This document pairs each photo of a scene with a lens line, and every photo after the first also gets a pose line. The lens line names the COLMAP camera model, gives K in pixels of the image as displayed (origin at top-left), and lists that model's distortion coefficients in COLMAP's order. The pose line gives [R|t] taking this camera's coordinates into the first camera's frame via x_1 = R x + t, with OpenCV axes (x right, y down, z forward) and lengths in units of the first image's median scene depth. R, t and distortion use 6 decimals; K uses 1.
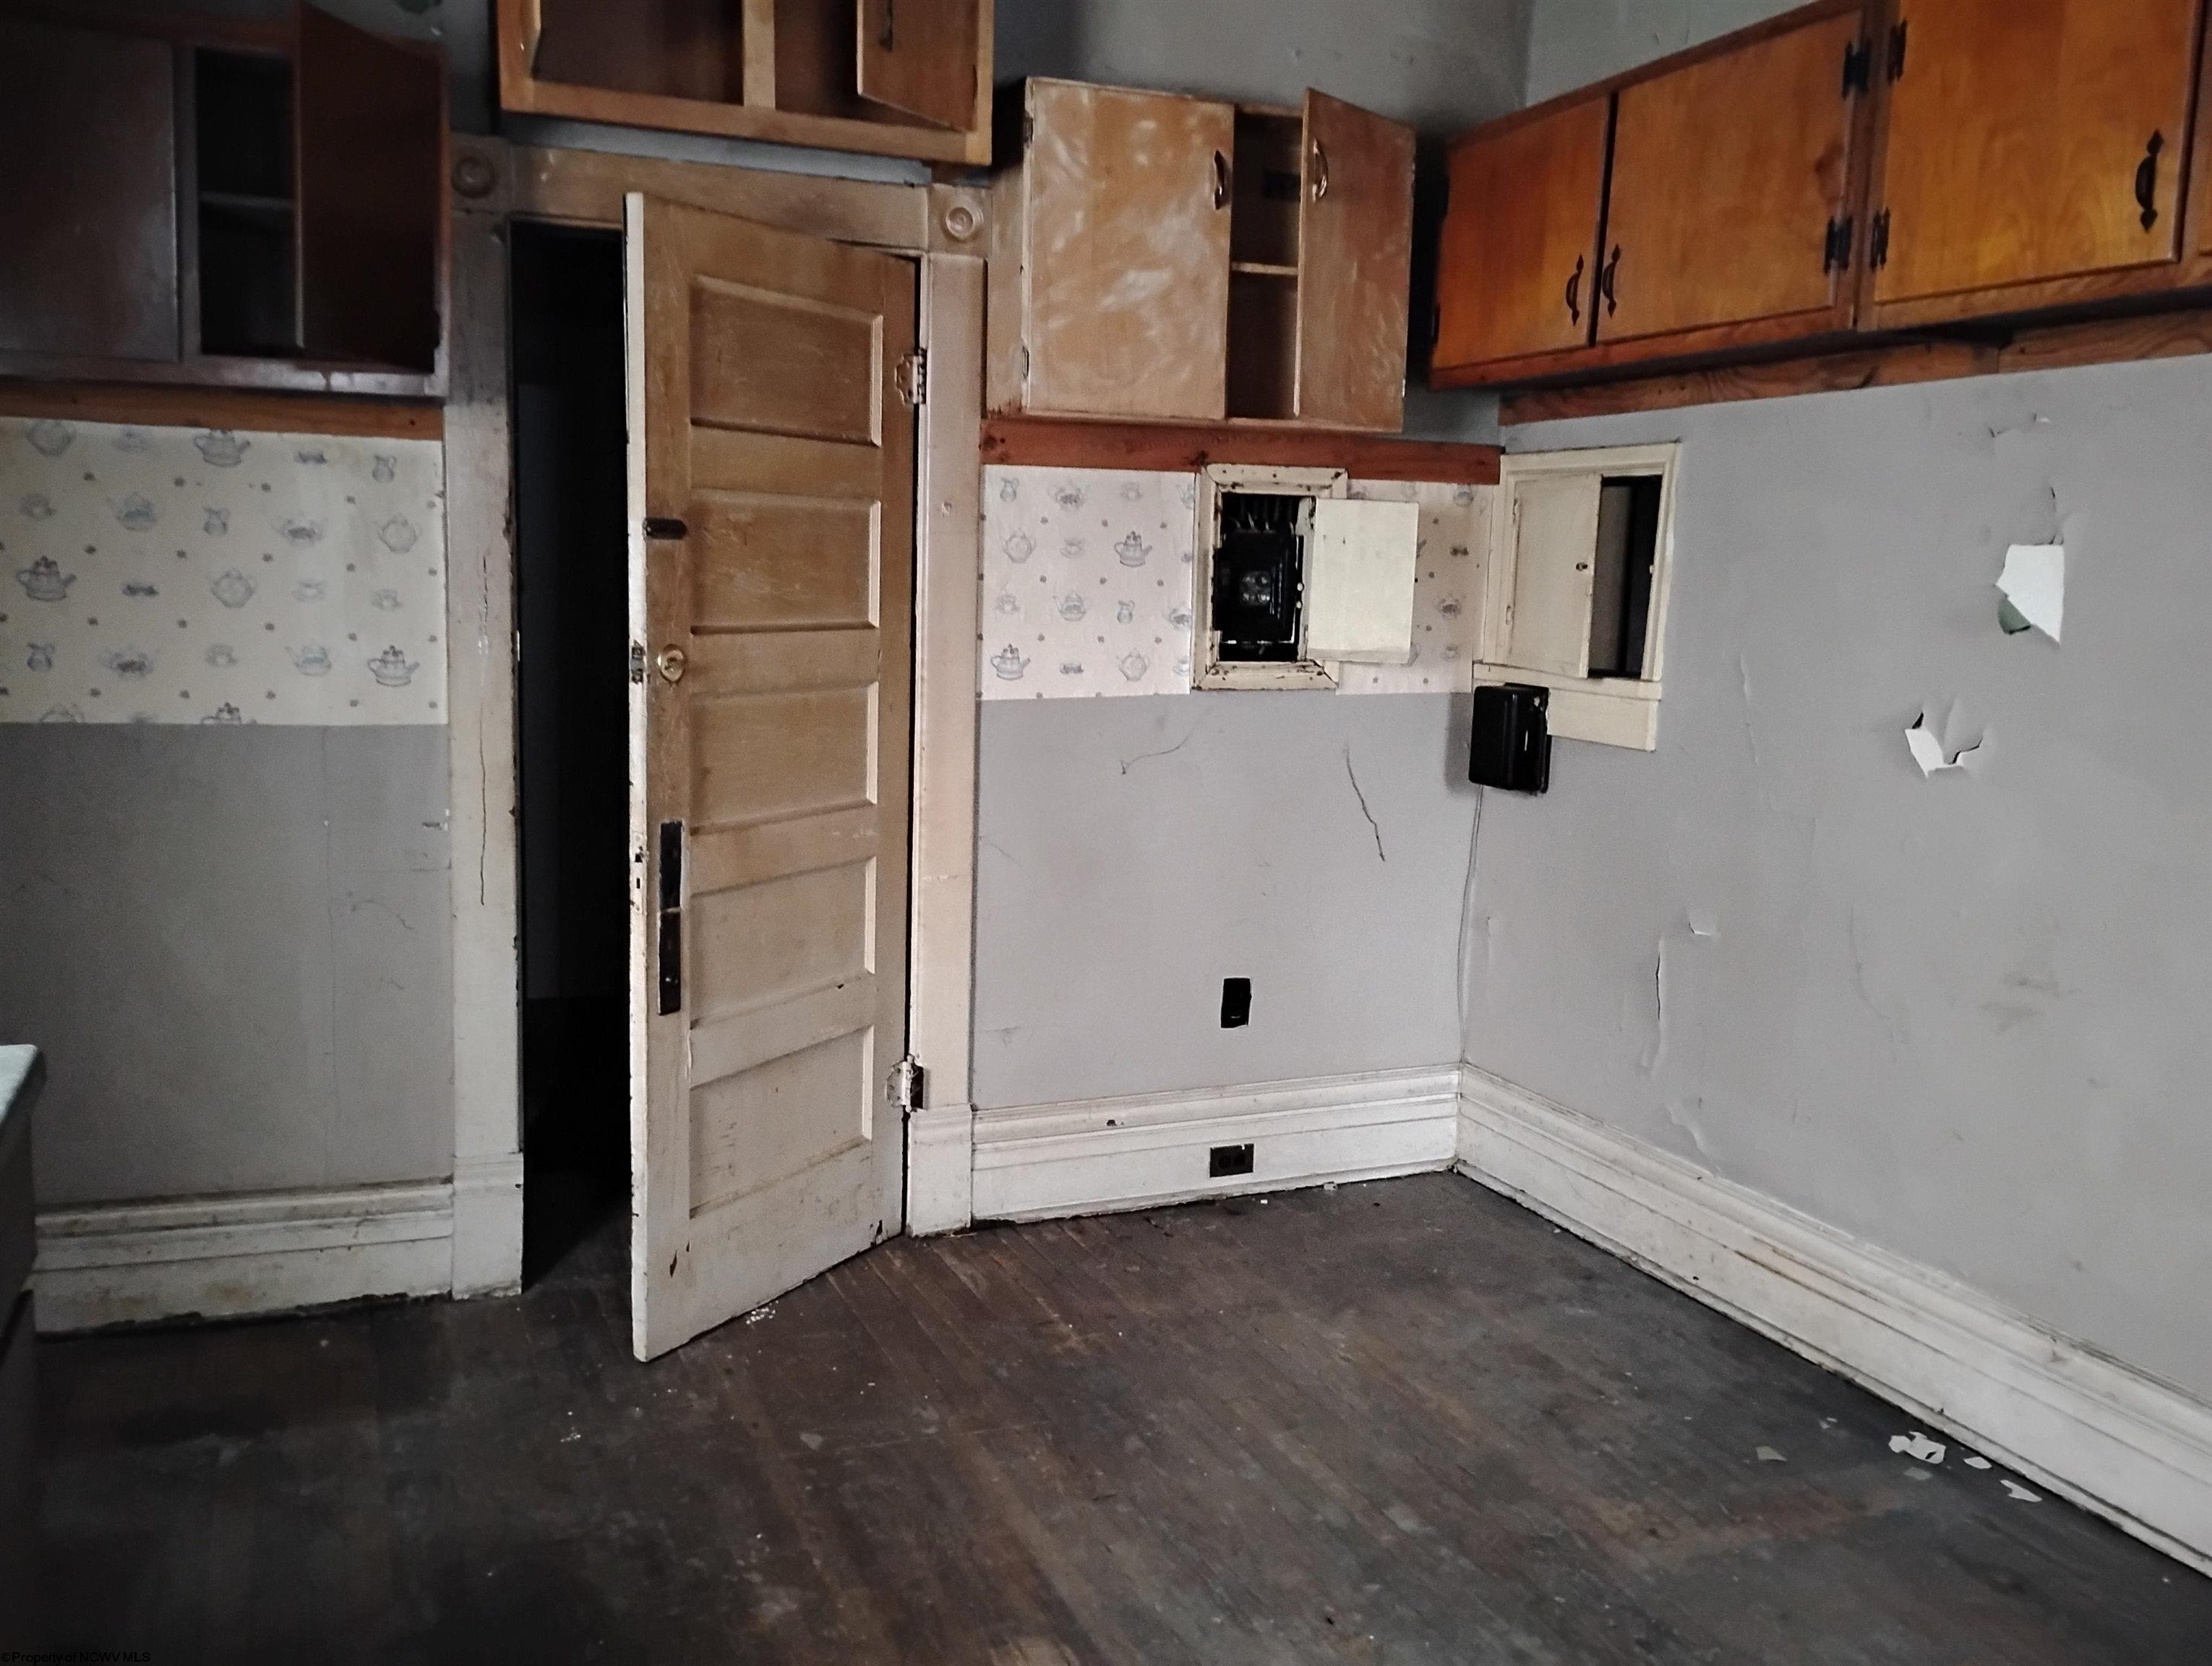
lens RADIAL K [[1831.7, 0, 1106.0], [0, 1831.7, 833.0], [0, 0, 1]] dist [0.007279, -0.001614]
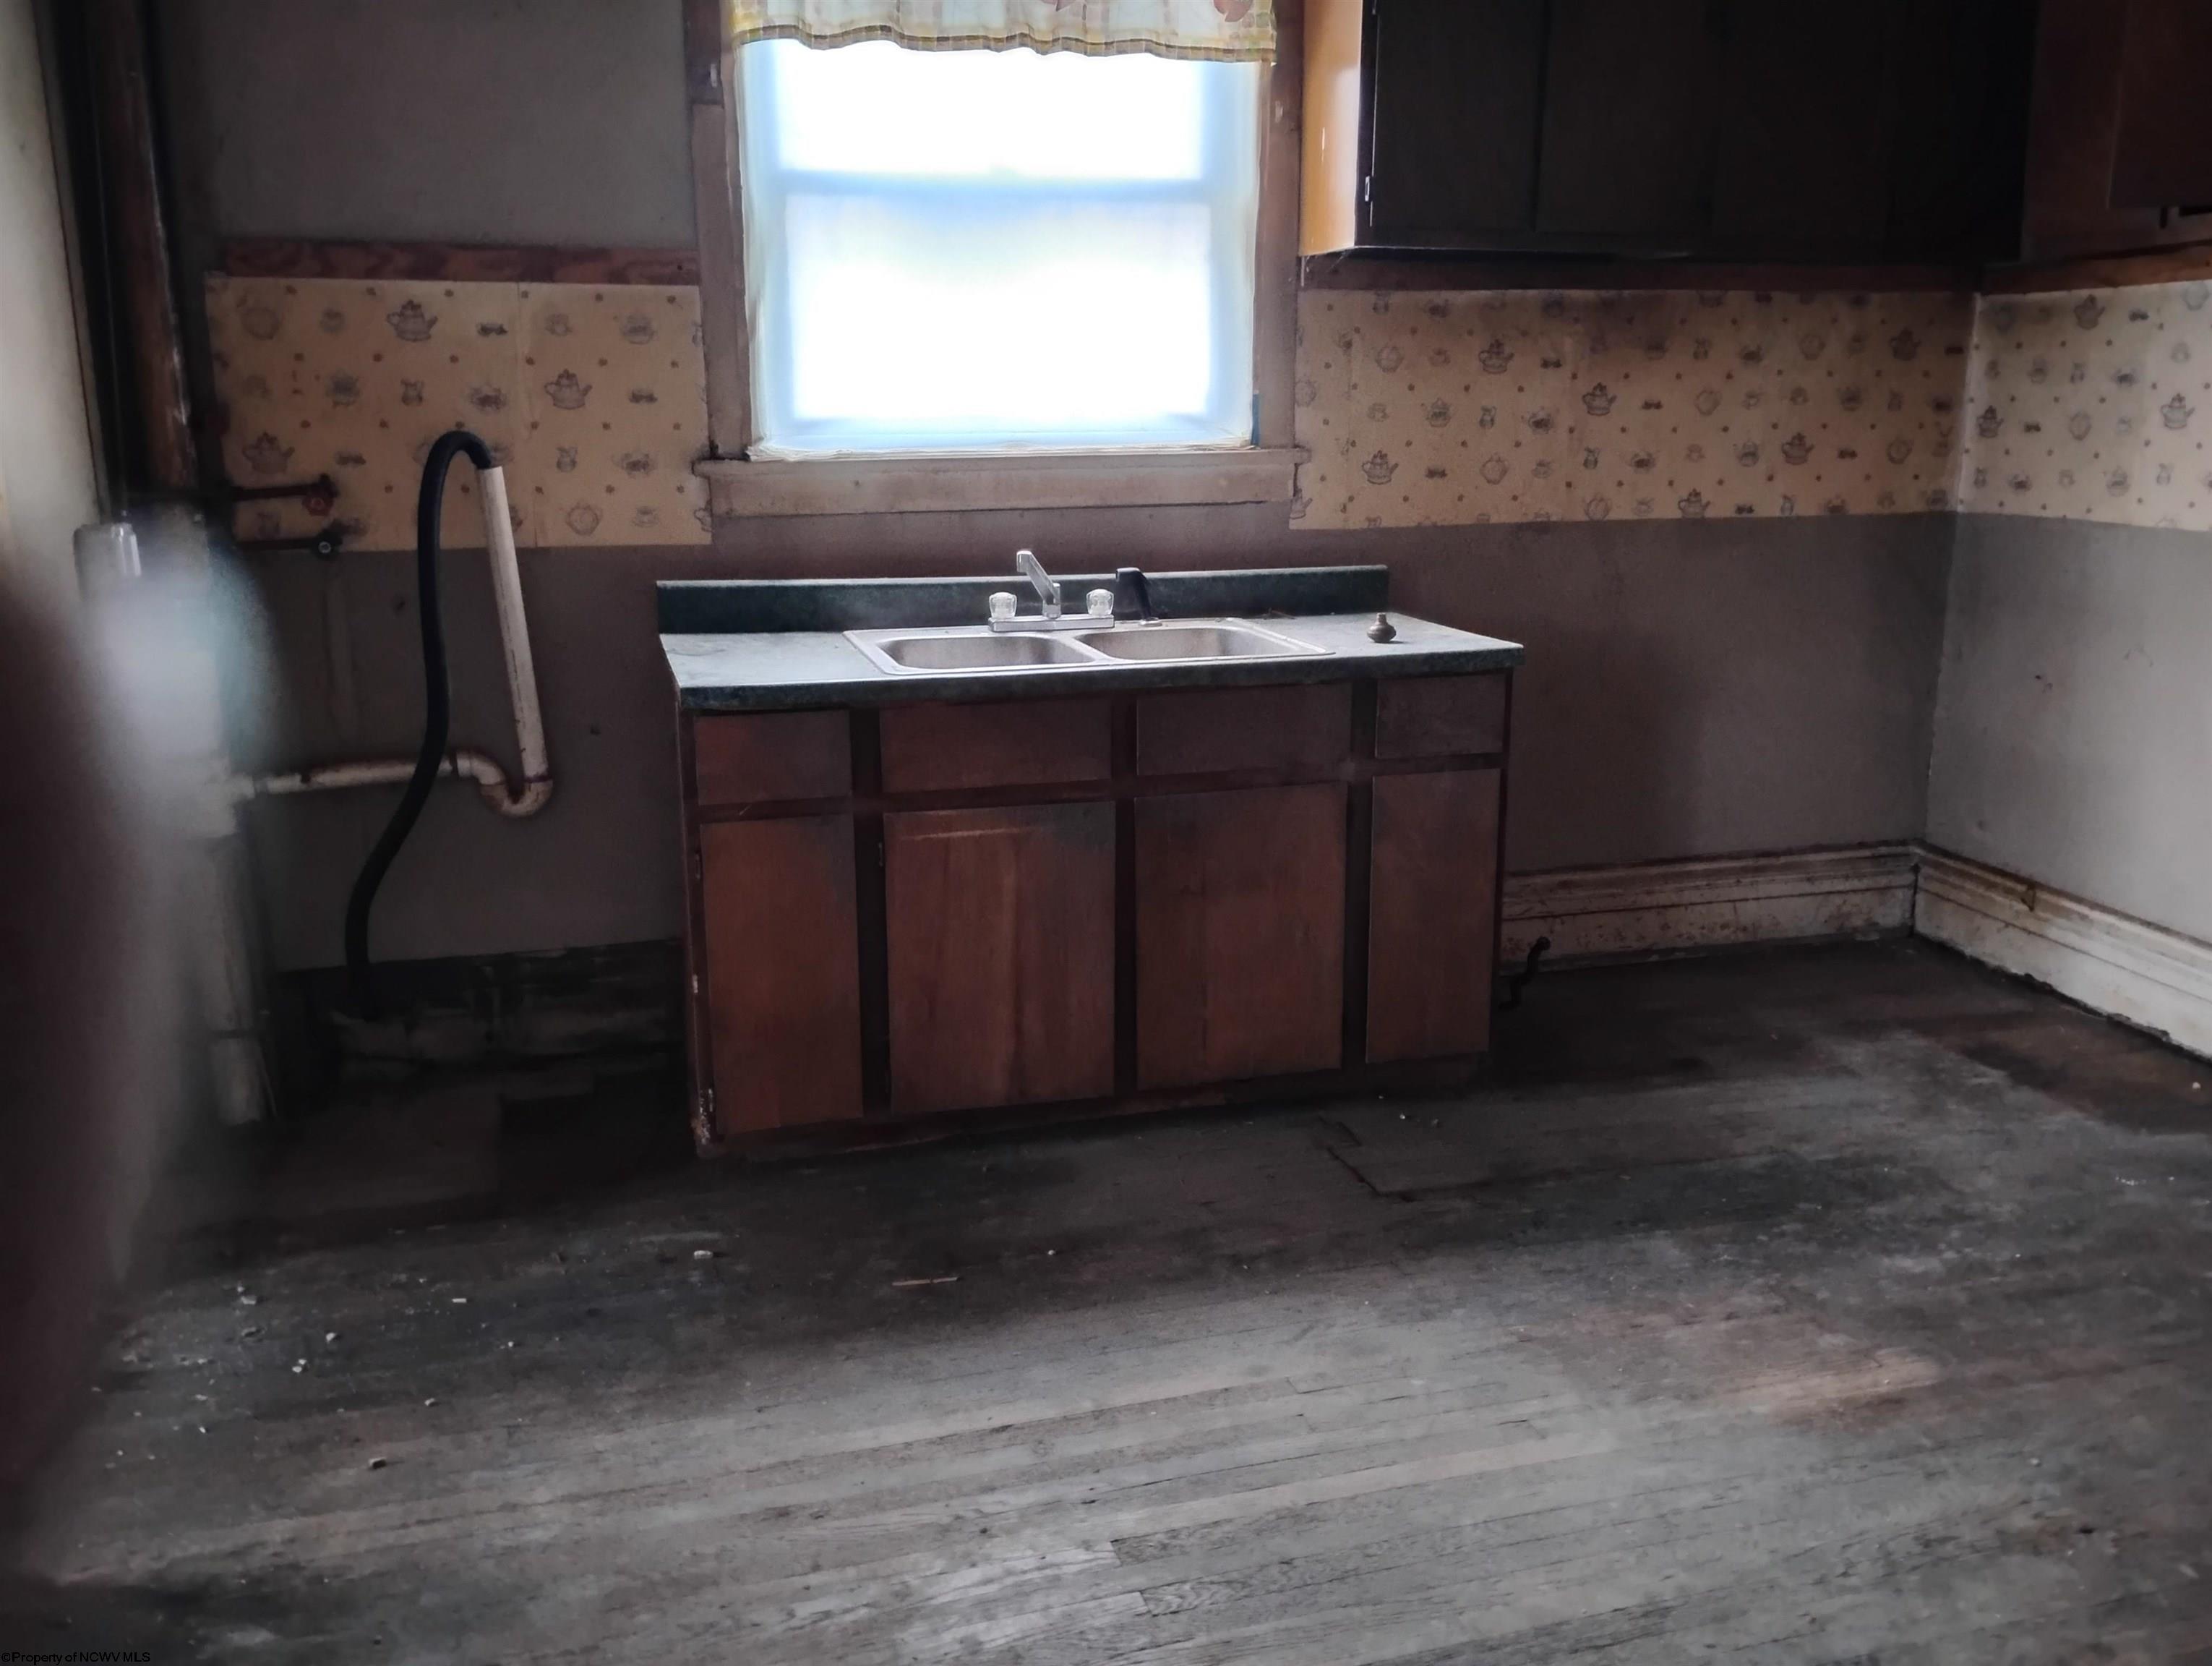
lens RADIAL K [[1831.7, 0, 1106.0], [0, 1831.7, 833.0], [0, 0, 1]] dist [0.007279, -0.001614]
pose [[-0.078551, 0.215615, -0.973314, 0.855742], [-0.142783, 0.963831, 0.225038, -0.043086], [0.986632, 0.156650, -0.044924, 0.423683]]
